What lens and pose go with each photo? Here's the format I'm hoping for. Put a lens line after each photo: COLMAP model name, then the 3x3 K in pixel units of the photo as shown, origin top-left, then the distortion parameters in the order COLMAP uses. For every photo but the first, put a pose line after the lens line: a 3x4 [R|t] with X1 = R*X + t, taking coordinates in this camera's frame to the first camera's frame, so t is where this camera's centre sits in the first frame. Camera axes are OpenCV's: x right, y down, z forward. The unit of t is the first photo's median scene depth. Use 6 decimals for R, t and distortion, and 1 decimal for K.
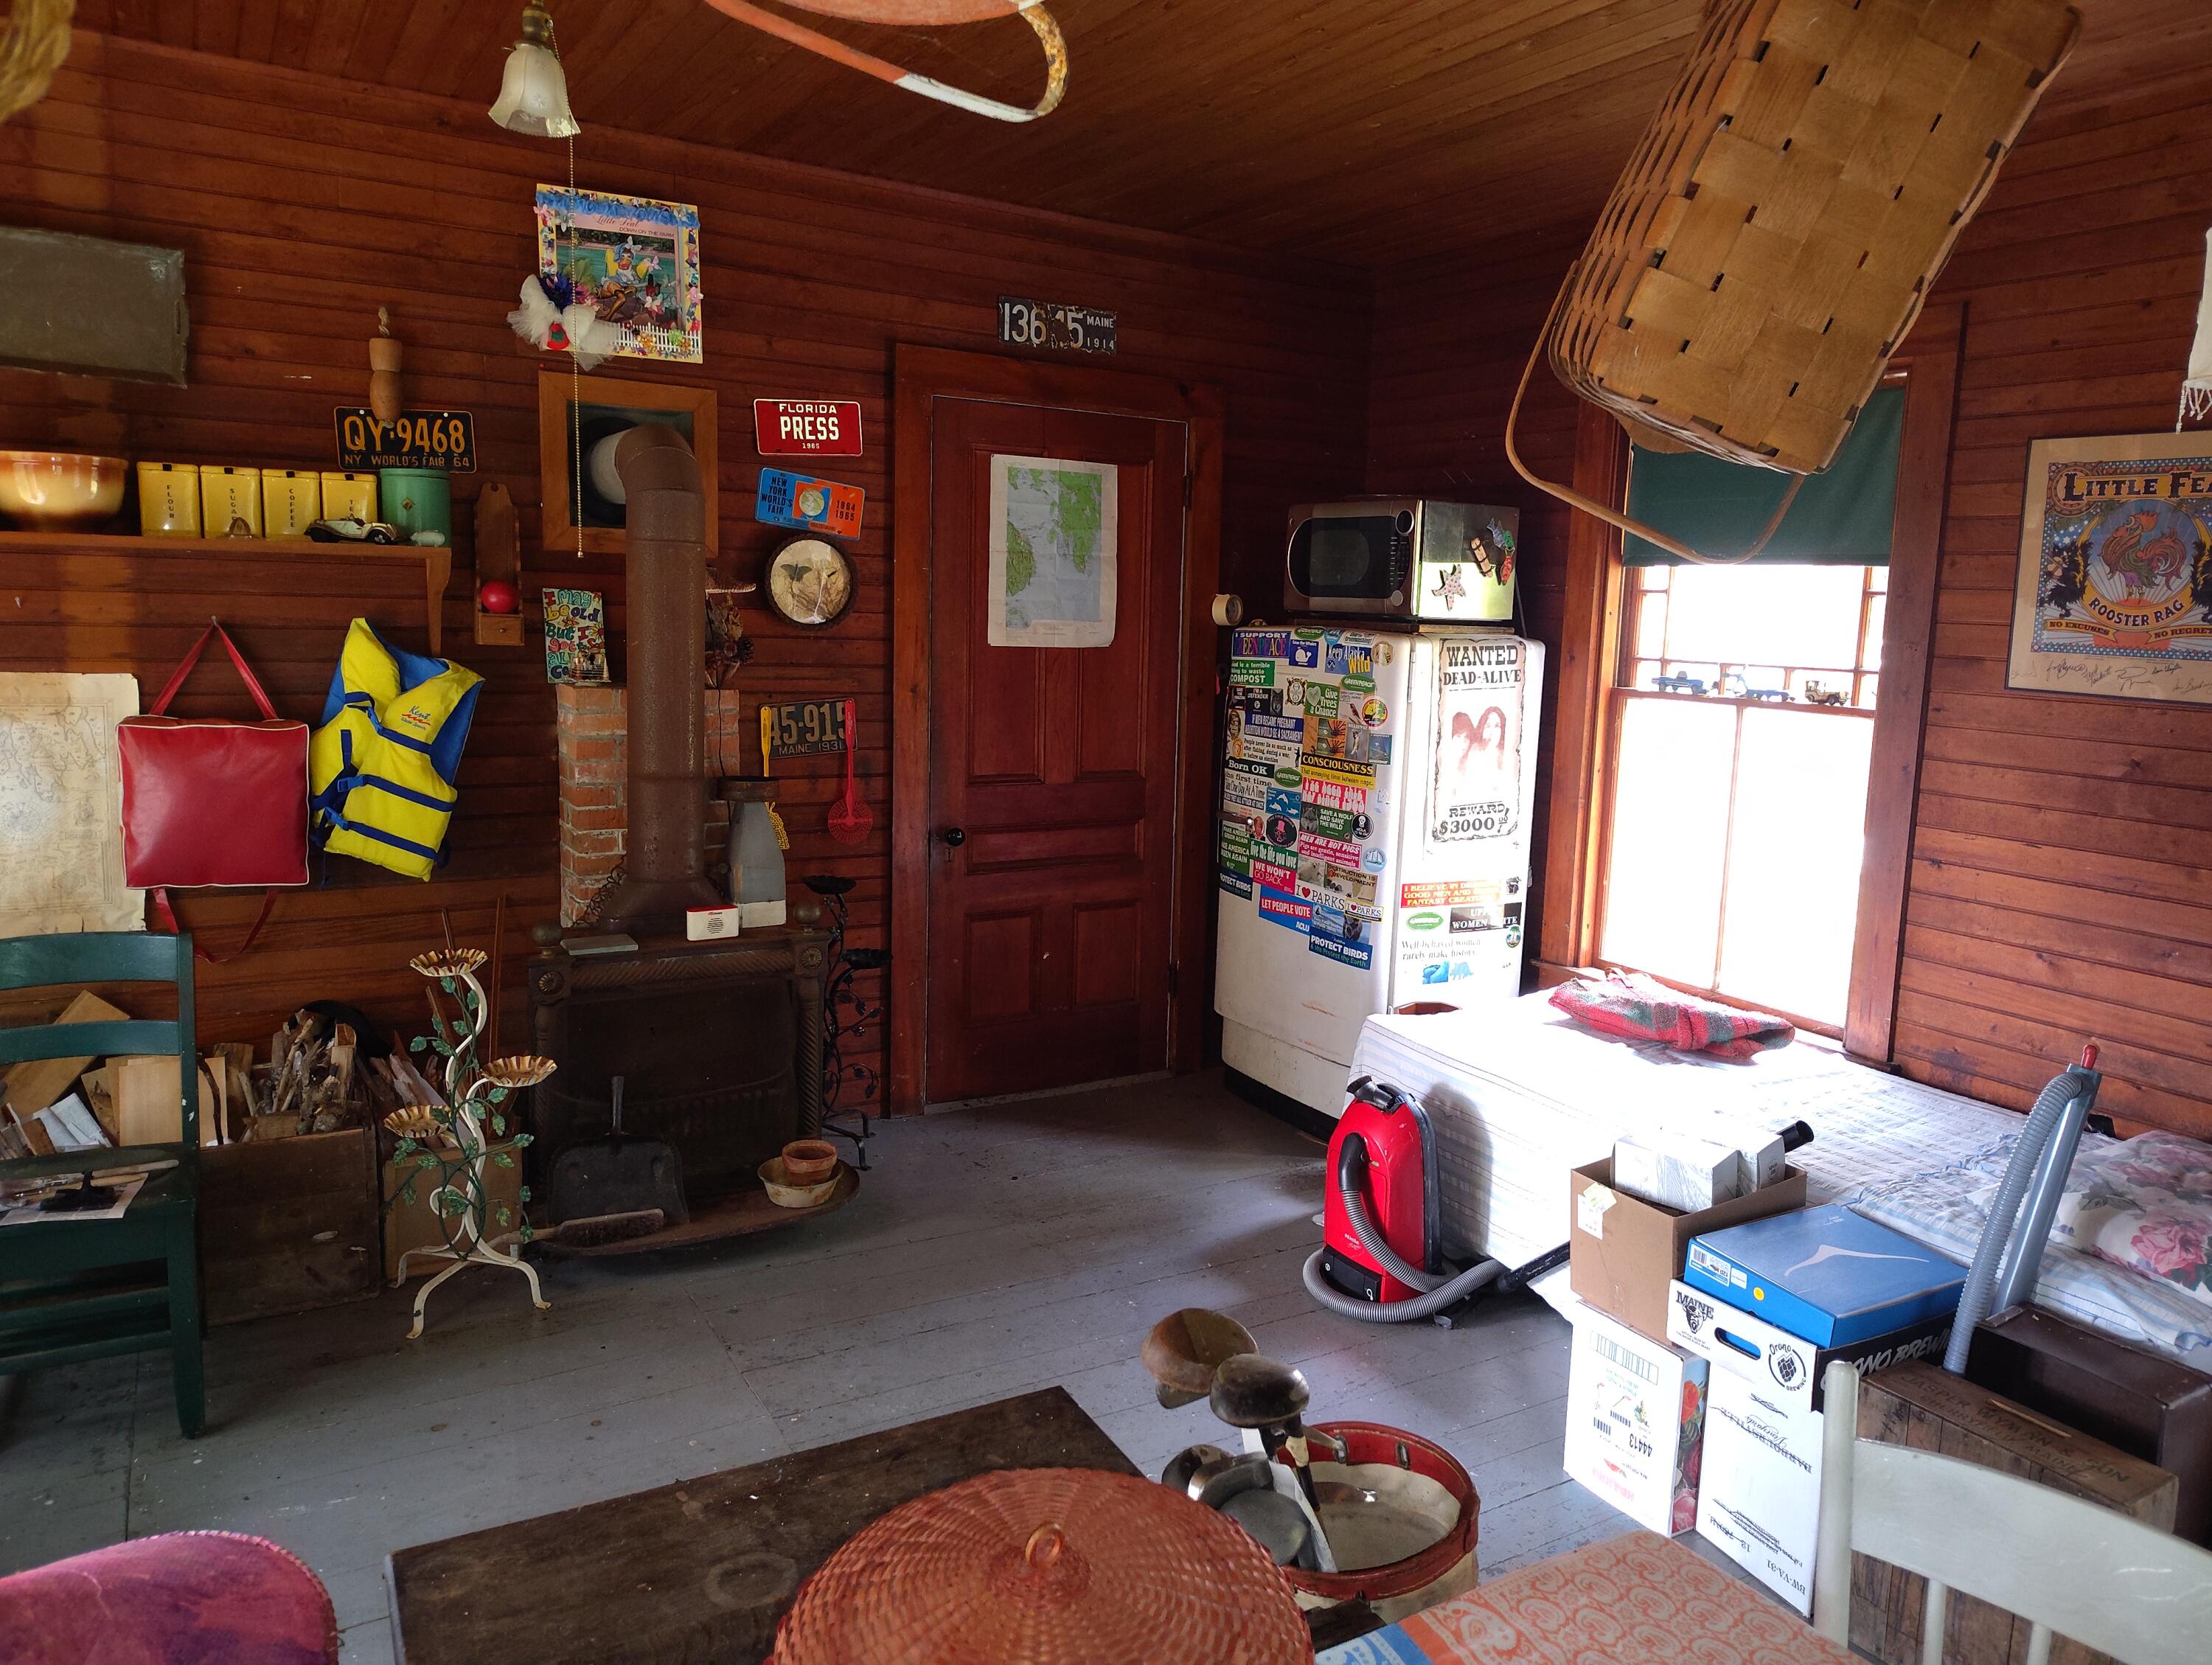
lens RADIAL K [[1529.8, 0, 1108.0], [0, 1529.8, 799.3], [0, 0, 1]] dist [0.072429, -0.090905]
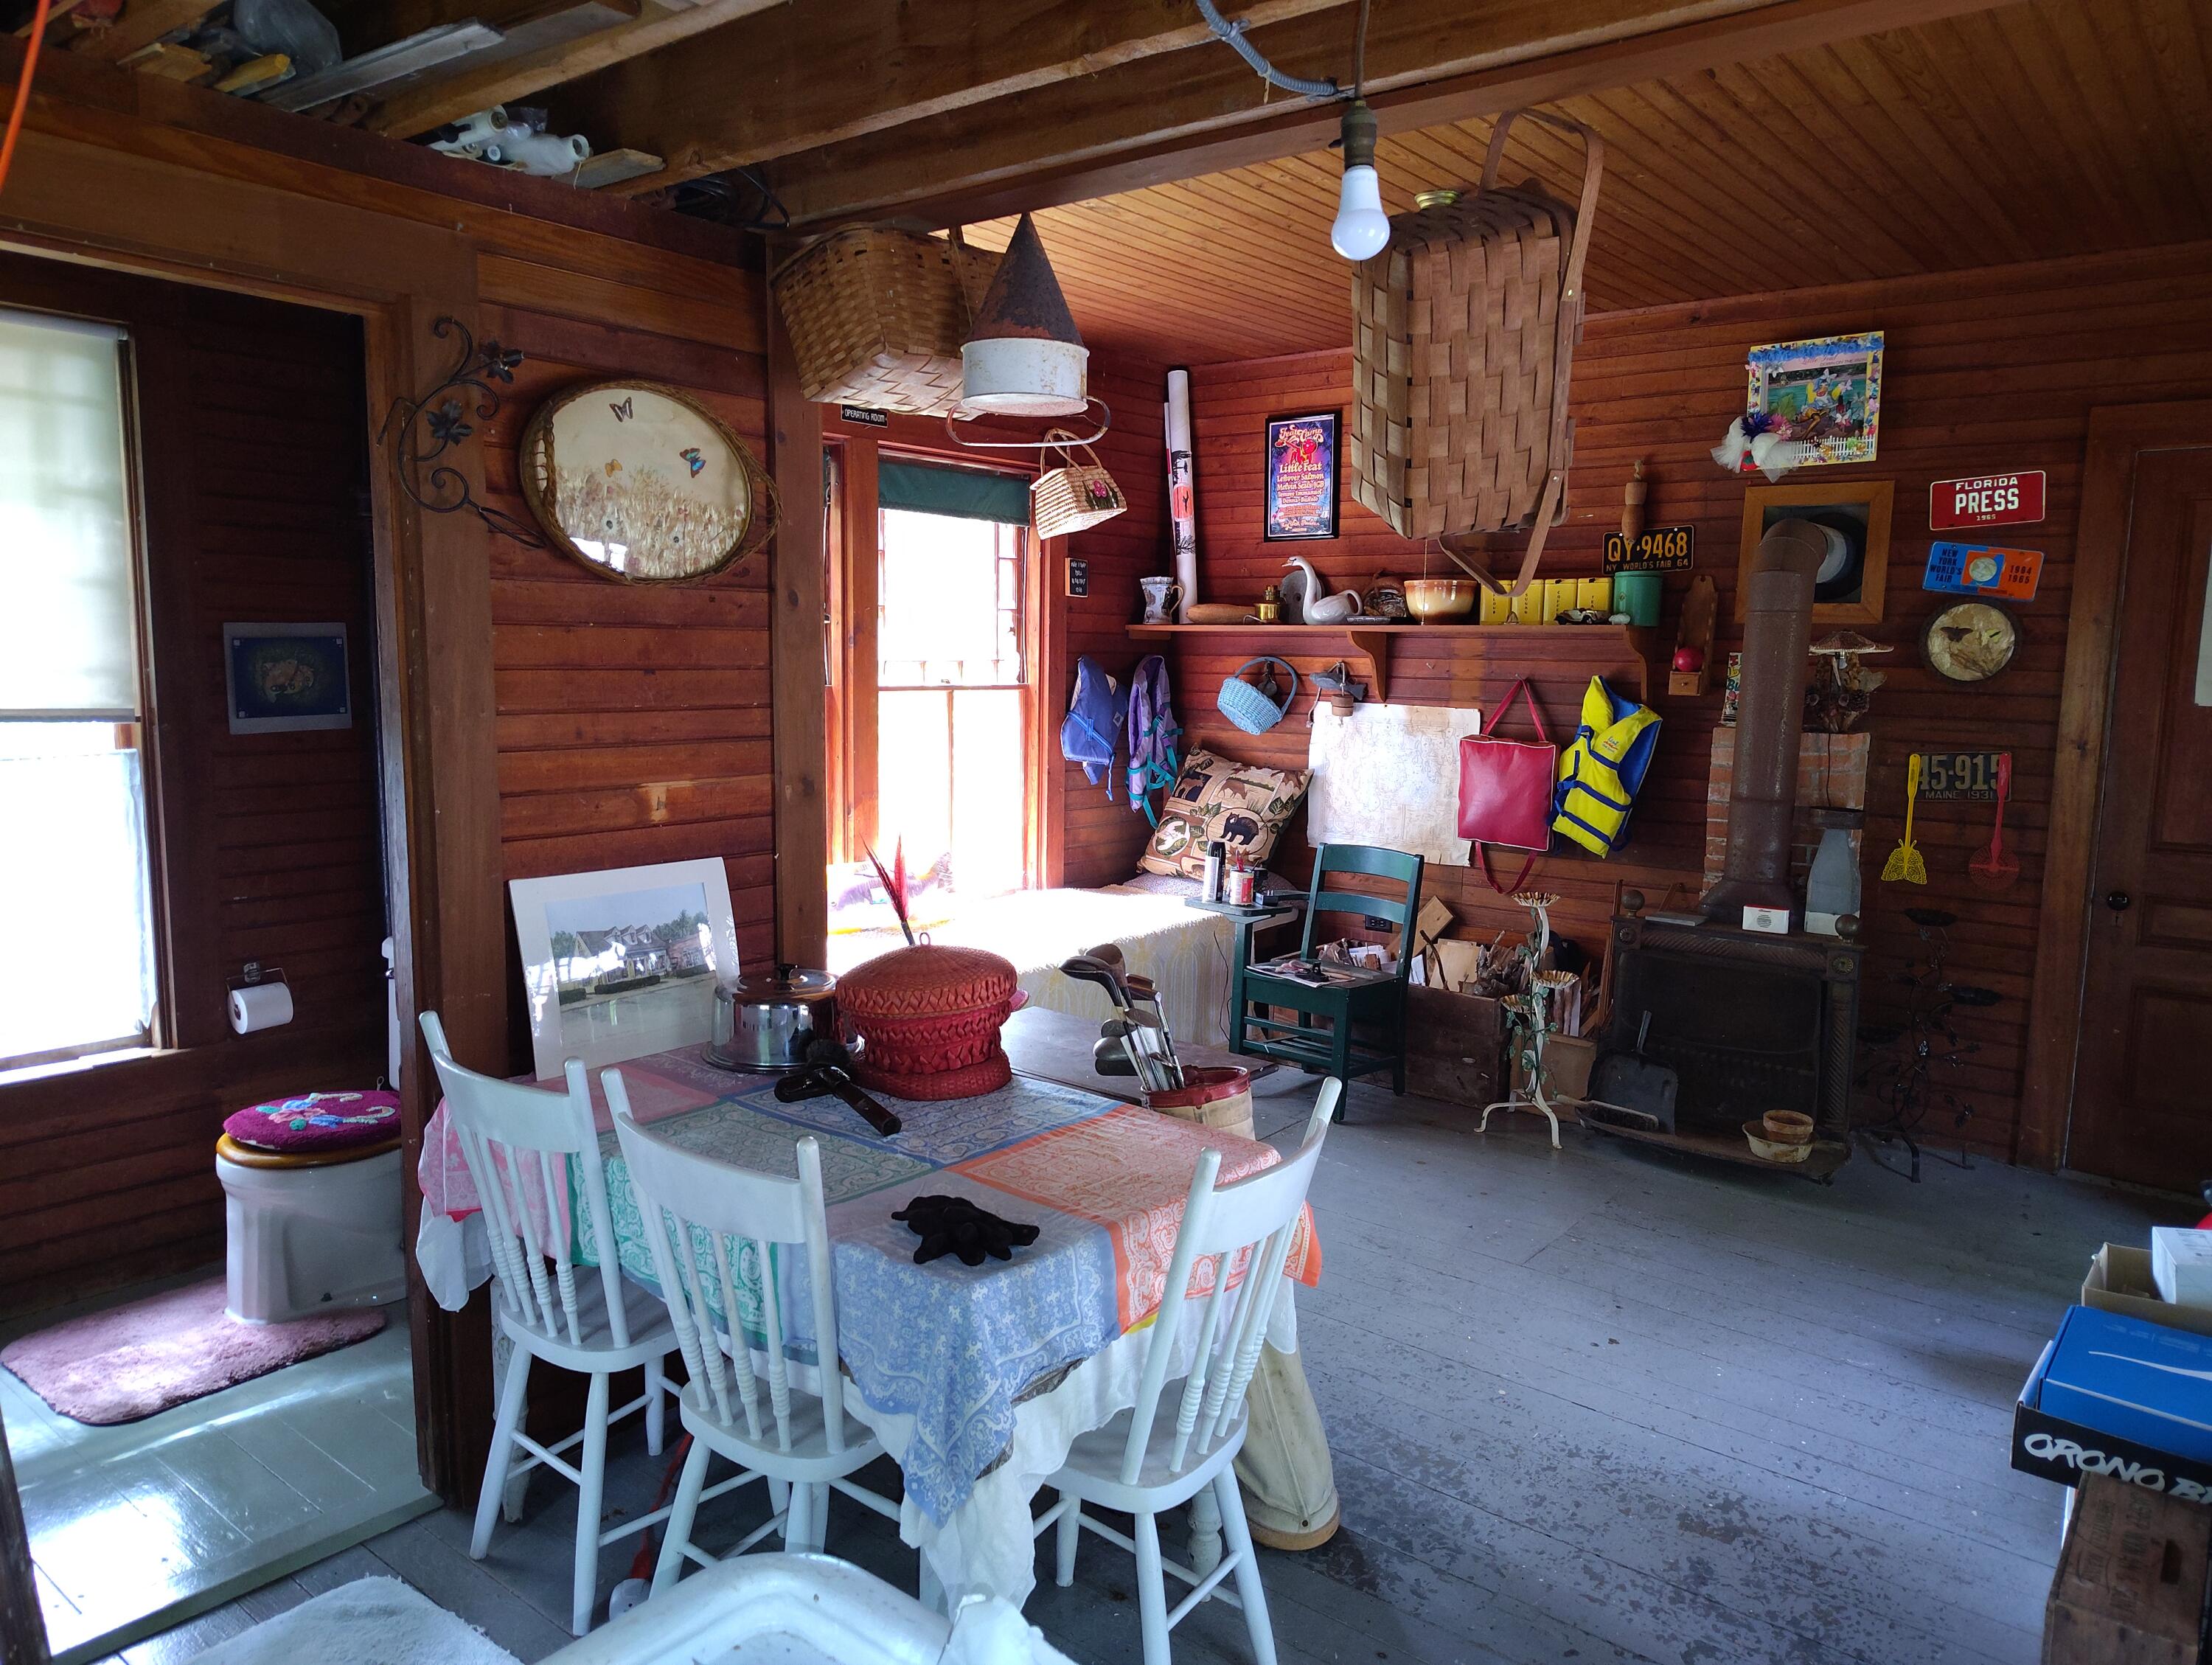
lens RADIAL K [[1542.3, 0, 1106.0], [0, 1542.3, 832.5], [0, 0, 1]] dist [0.066699, -0.091869]
pose [[0.340613, 0.086601, -0.936207, 0.704463], [-0.127866, 0.990764, 0.045127, 0.022242], [0.931468, 0.104338, 0.348541, 0.065295]]
